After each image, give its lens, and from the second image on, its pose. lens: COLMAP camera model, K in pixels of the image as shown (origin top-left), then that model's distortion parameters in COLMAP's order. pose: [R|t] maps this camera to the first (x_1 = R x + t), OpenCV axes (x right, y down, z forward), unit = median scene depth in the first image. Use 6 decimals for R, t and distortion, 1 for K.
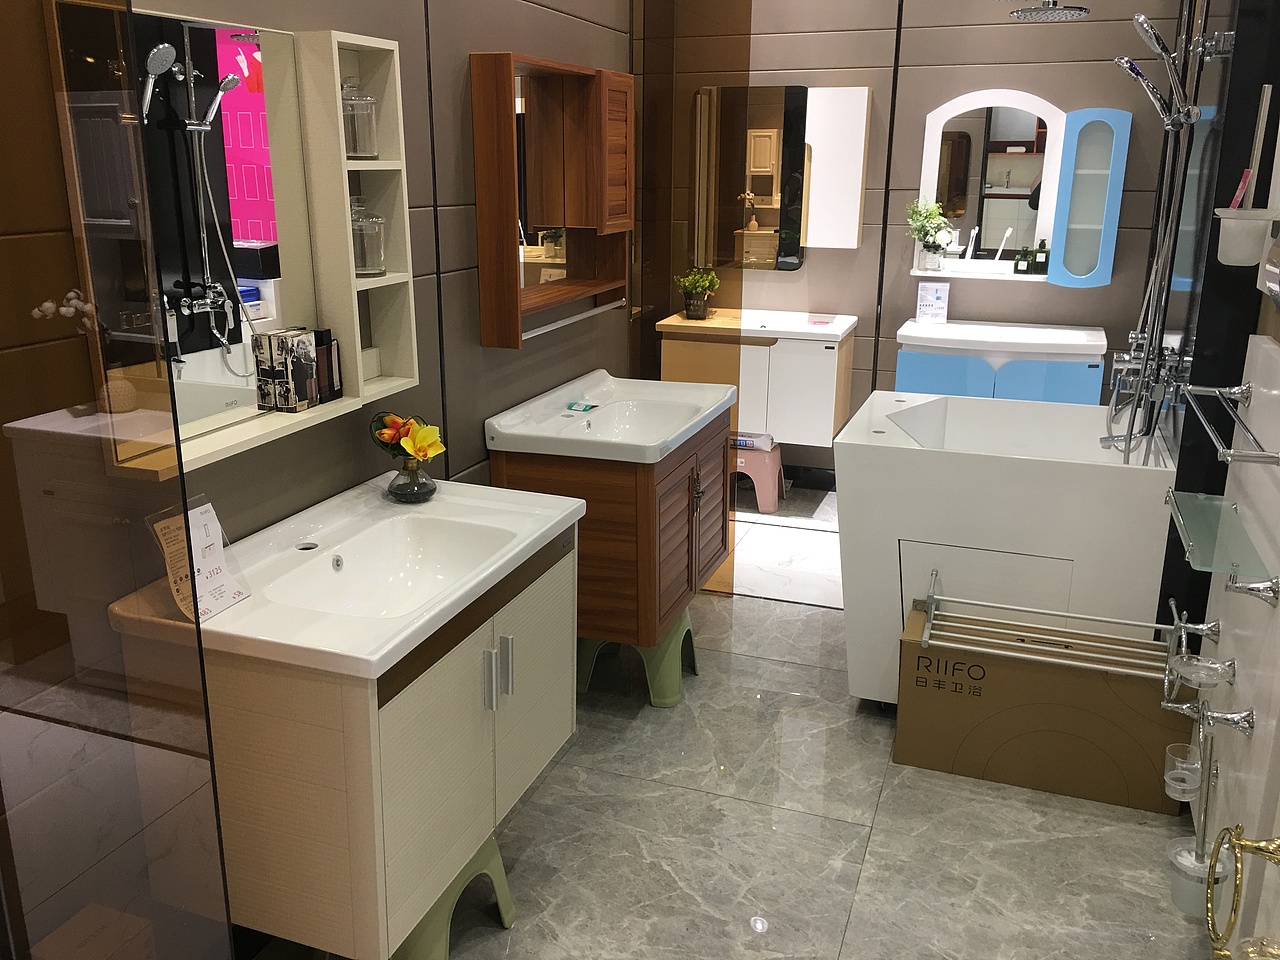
lens RADIAL K [[1086.0, 0, 633.9], [0, 1086.0, 471.6], [0, 0, 1]] dist [0.081895, -0.110557]
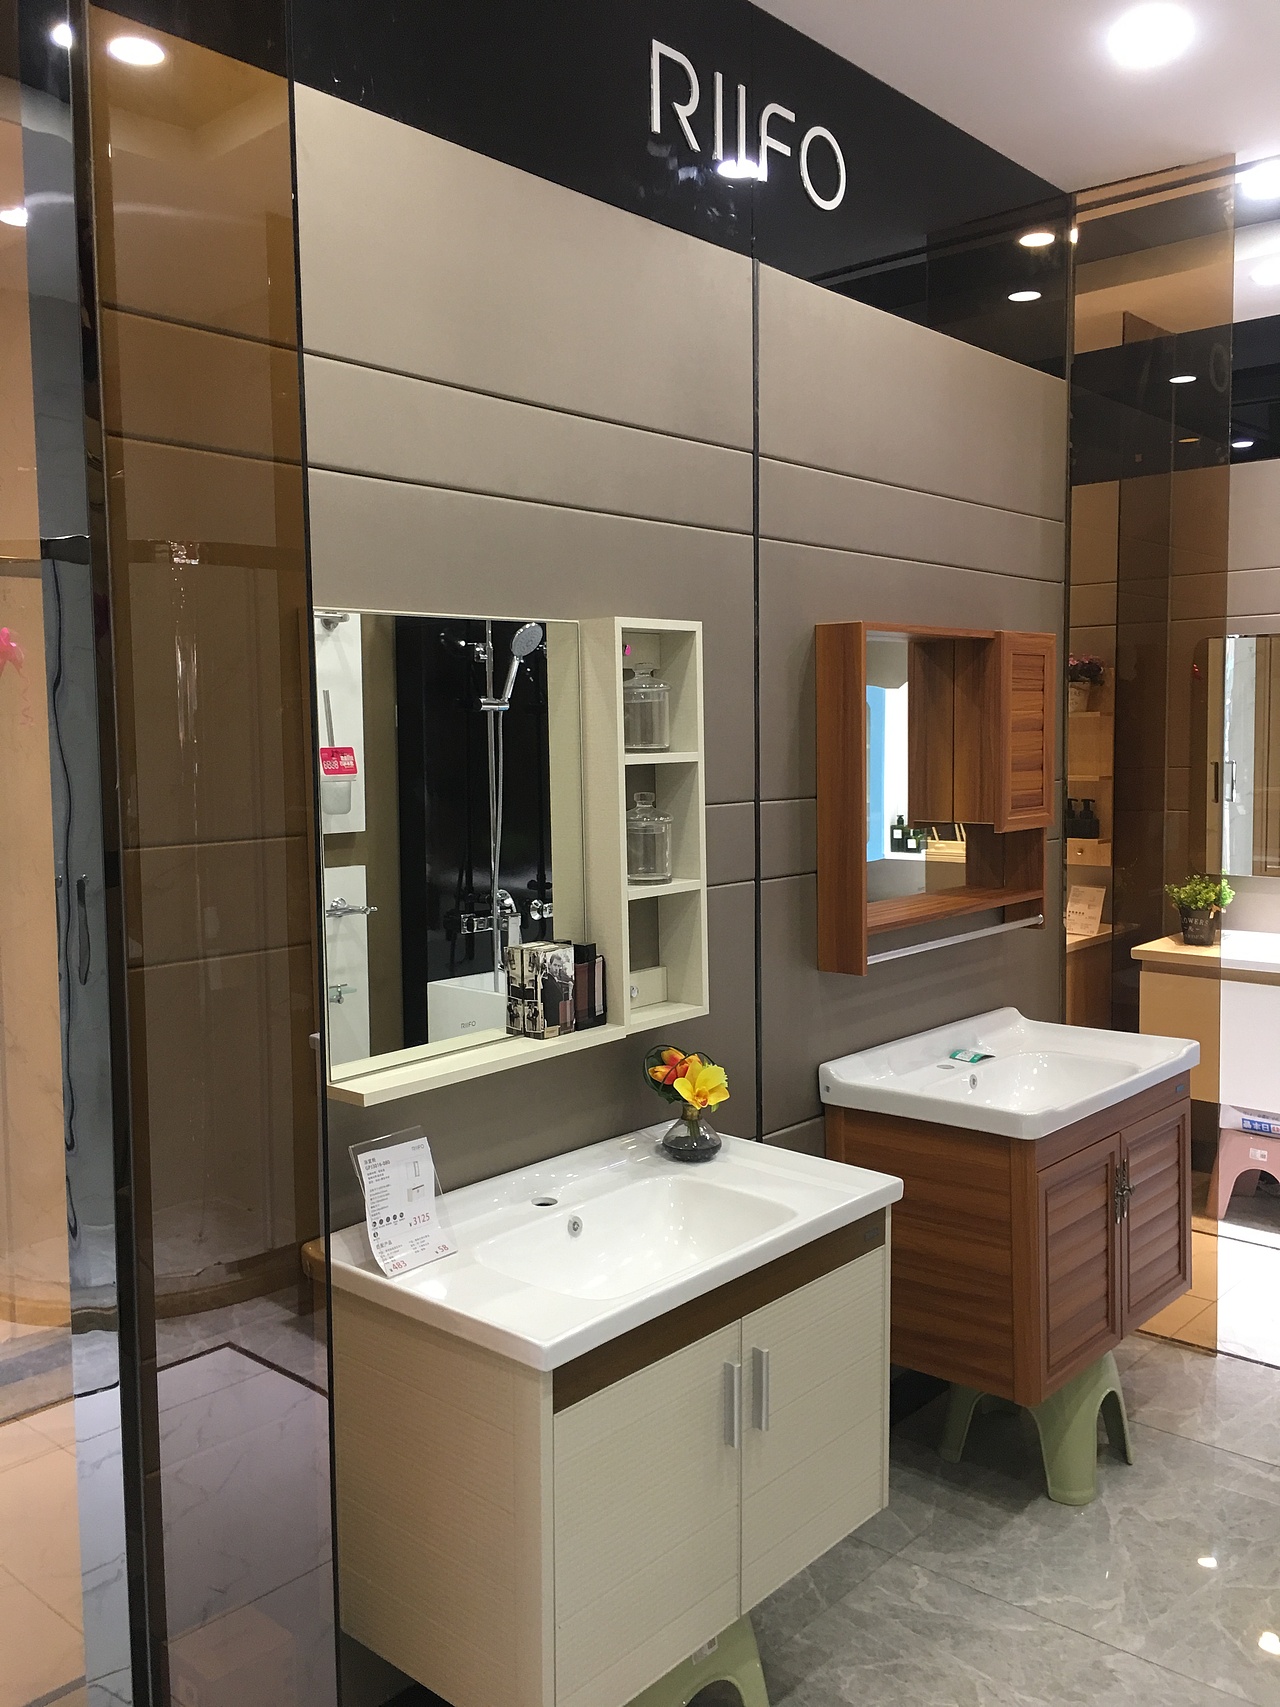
lens RADIAL K [[1448.3, 0, 644.4], [0, 1448.3, 849.0], [0, 0, 1]] dist [0.081895, -0.110557]
pose [[0.932242, 0.012103, -0.361633, 0.137815], [-0.081777, 0.980628, -0.177991, -0.003316], [0.352473, 0.195504, 0.915173, -0.033090]]
